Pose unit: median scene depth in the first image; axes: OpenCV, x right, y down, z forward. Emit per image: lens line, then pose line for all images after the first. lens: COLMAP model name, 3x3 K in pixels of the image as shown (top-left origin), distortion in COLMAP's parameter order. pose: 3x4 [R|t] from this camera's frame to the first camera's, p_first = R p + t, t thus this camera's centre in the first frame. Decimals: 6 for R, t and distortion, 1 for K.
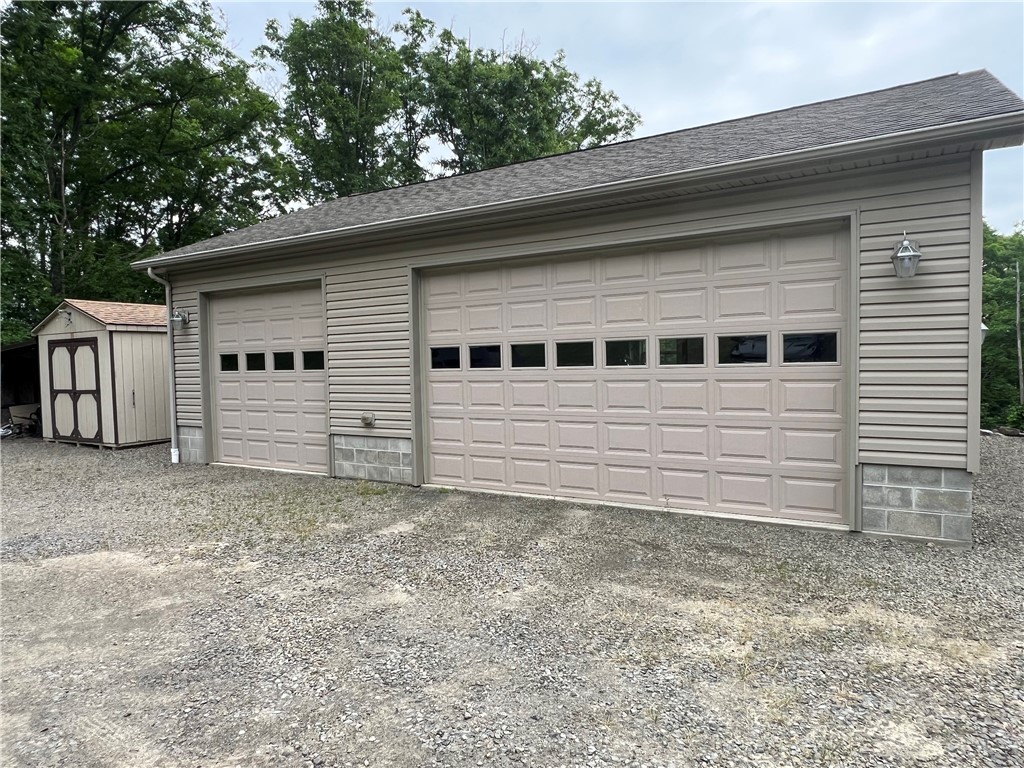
lens RADIAL K [[667.9, 0, 504.5], [0, 667.9, 386.3], [0, 0, 1]] dist [-0.001238, 0.001950]
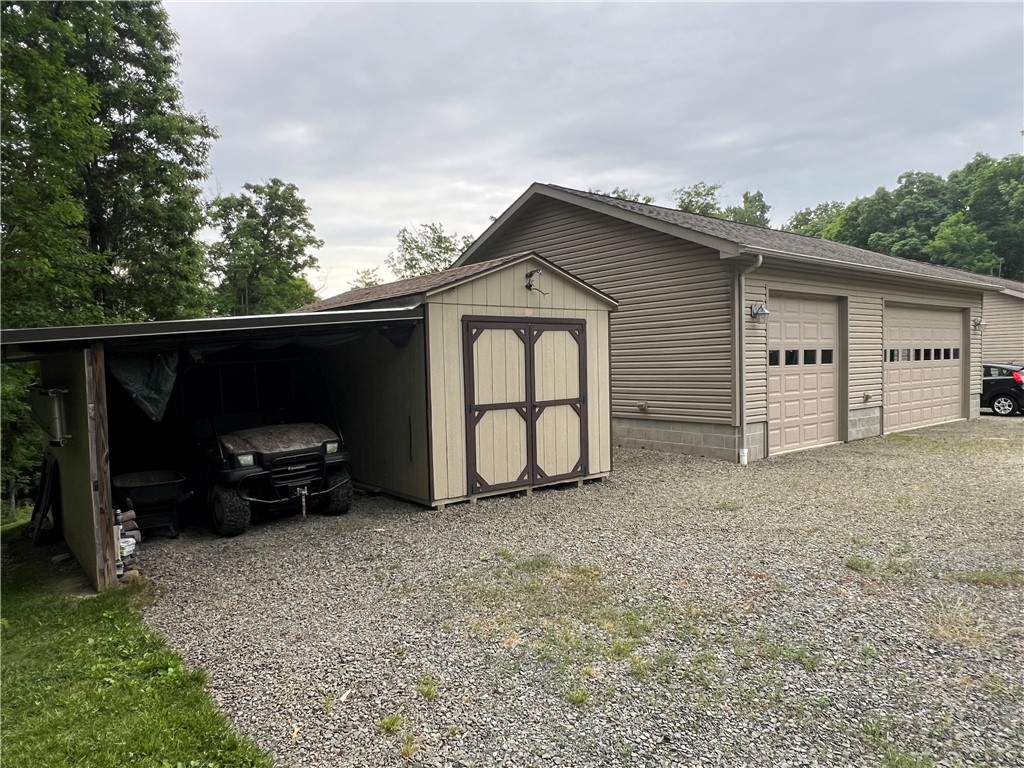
lens RADIAL K [[667.9, 0, 504.5], [0, 667.9, 386.3], [0, 0, 1]] dist [-0.001238, 0.001950]
pose [[0.349148, -0.013476, 0.936971, -1.269074], [0.056805, 0.998362, -0.006809, -0.006066], [-0.935344, 0.055601, 0.349342, 0.834713]]
